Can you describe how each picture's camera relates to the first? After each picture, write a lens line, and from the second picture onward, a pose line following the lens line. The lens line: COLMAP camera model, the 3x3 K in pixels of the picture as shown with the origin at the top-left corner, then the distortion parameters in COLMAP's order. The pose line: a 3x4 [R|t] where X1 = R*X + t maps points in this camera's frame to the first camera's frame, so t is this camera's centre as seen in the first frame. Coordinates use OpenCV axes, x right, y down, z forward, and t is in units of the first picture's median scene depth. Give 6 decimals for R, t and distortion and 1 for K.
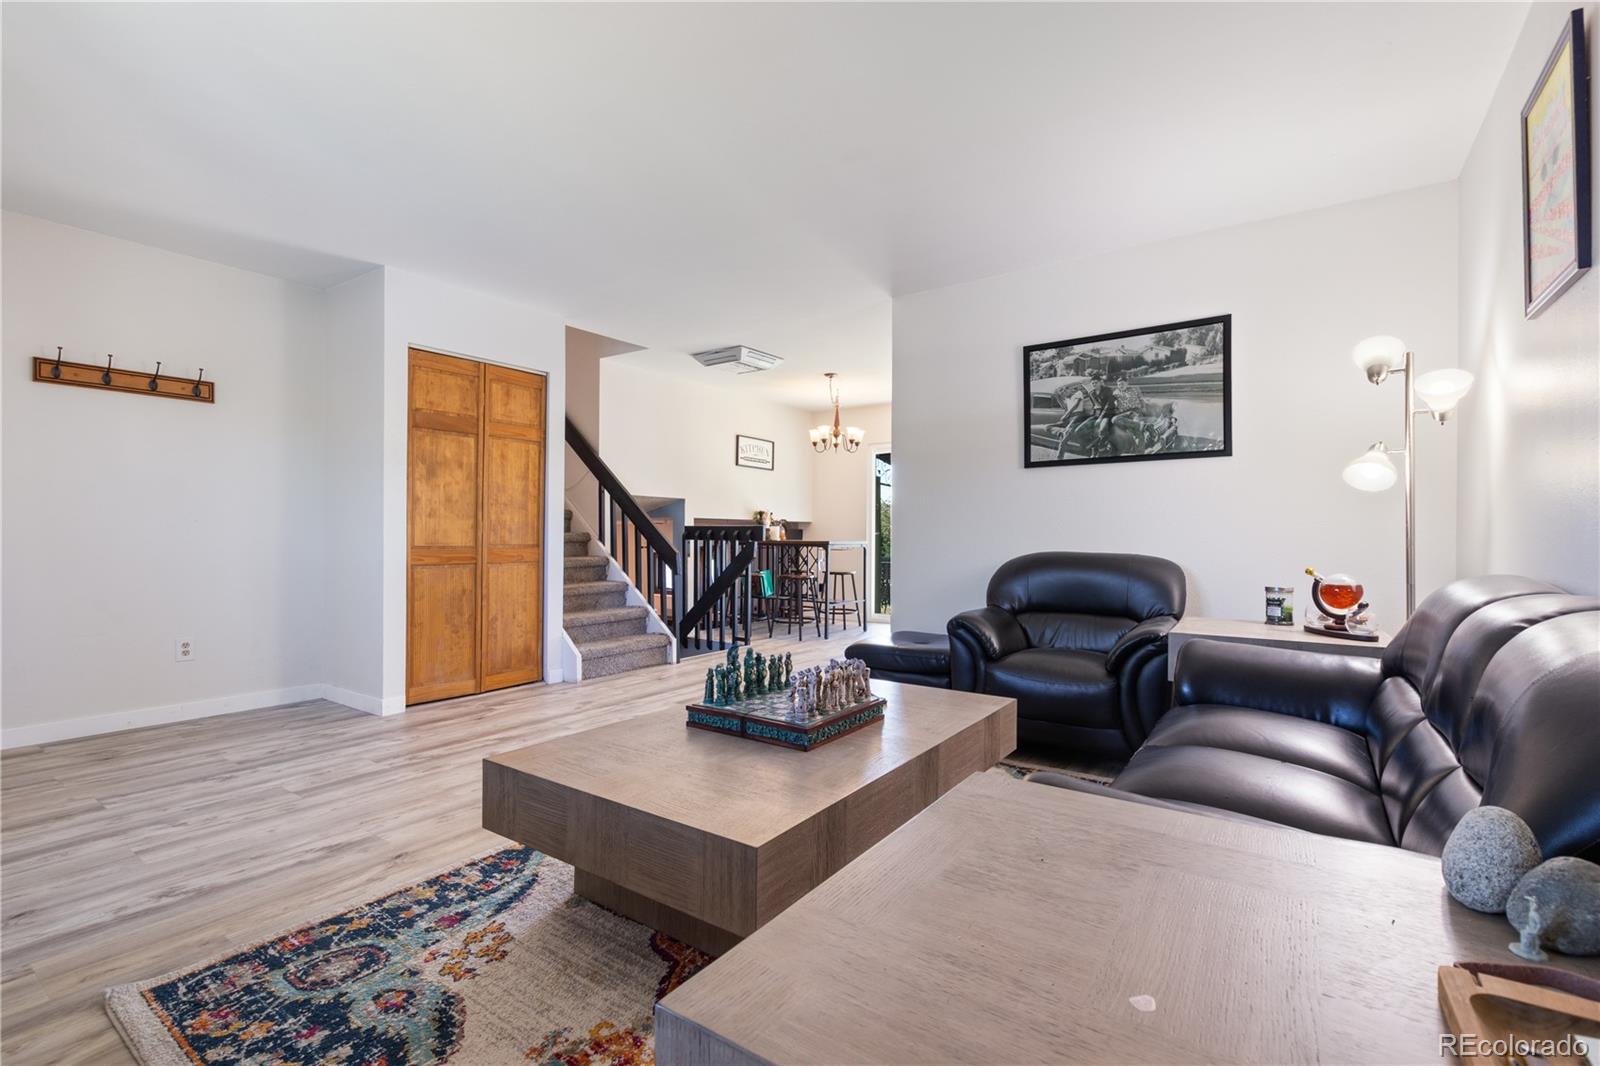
lens RADIAL K [[726.2, 0, 787.7], [0, 726.2, 536.6], [0, 0, 1]] dist [0.002151, -0.000498]
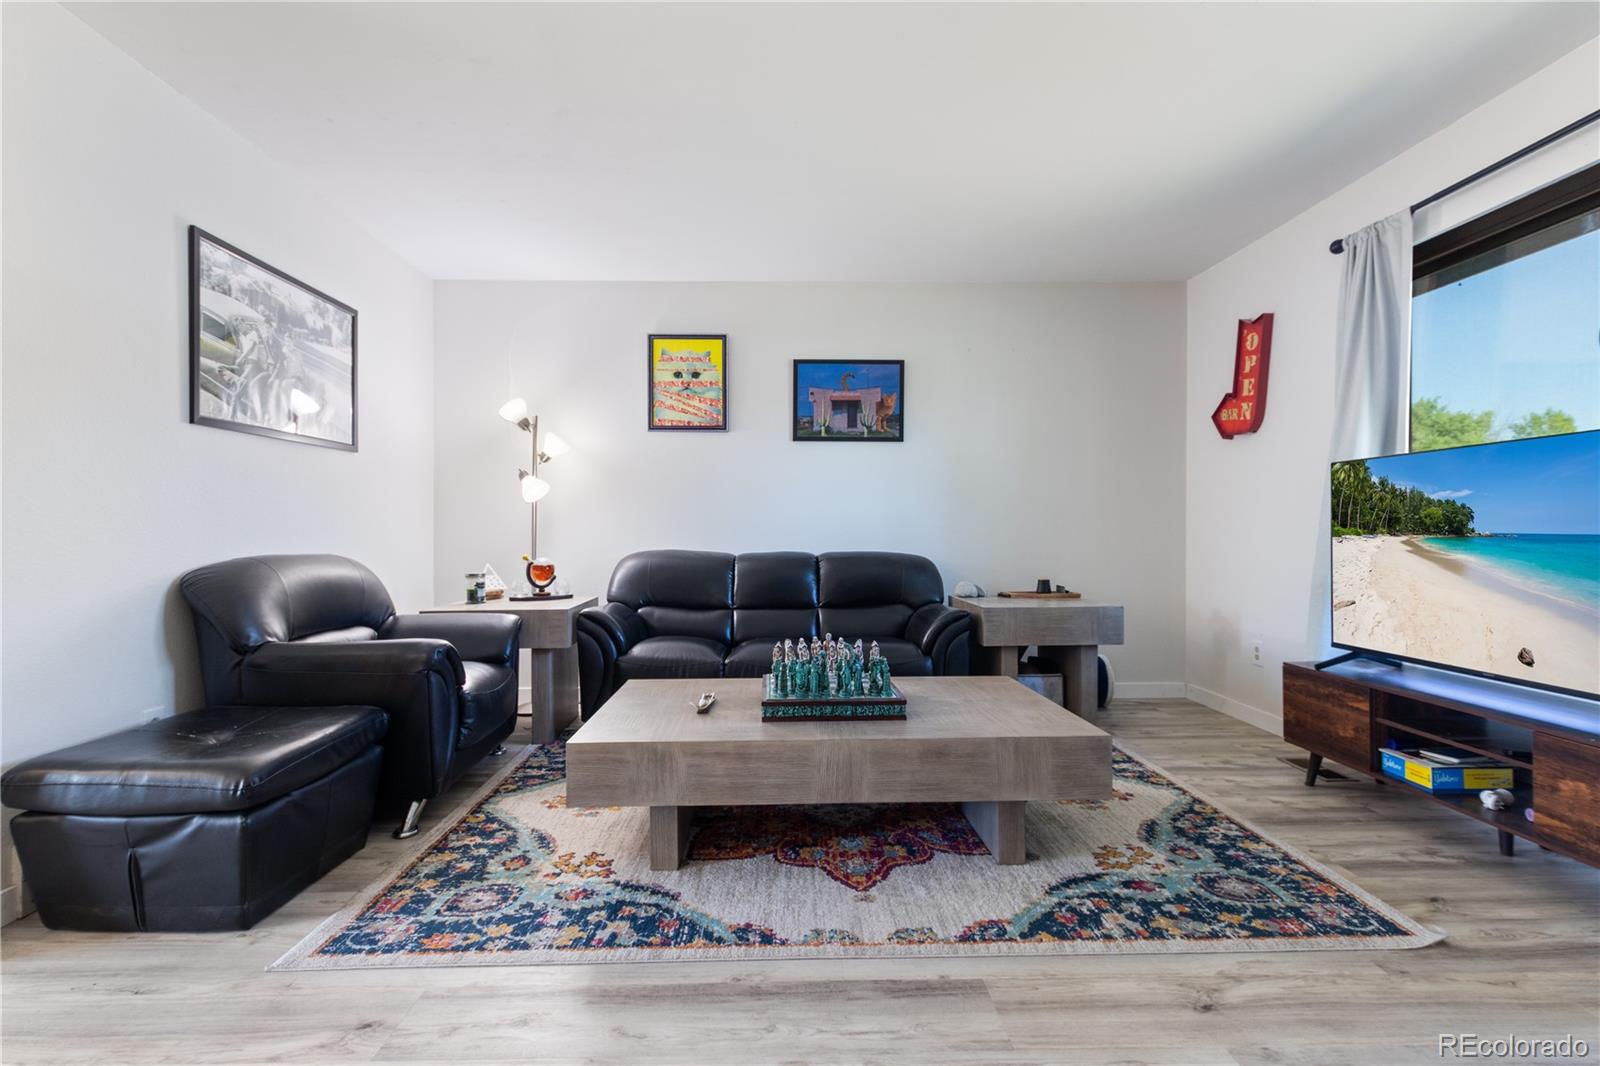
lens RADIAL K [[726.2, 0, 793.5], [0, 726.2, 537.6], [0, 0, 1]] dist [0.002151, -0.000498]
pose [[-0.603433, -0.008974, 0.797363, -0.895960], [0.002396, 0.999912, 0.013066, -0.007988], [-0.797410, 0.009795, -0.603358, 1.827792]]
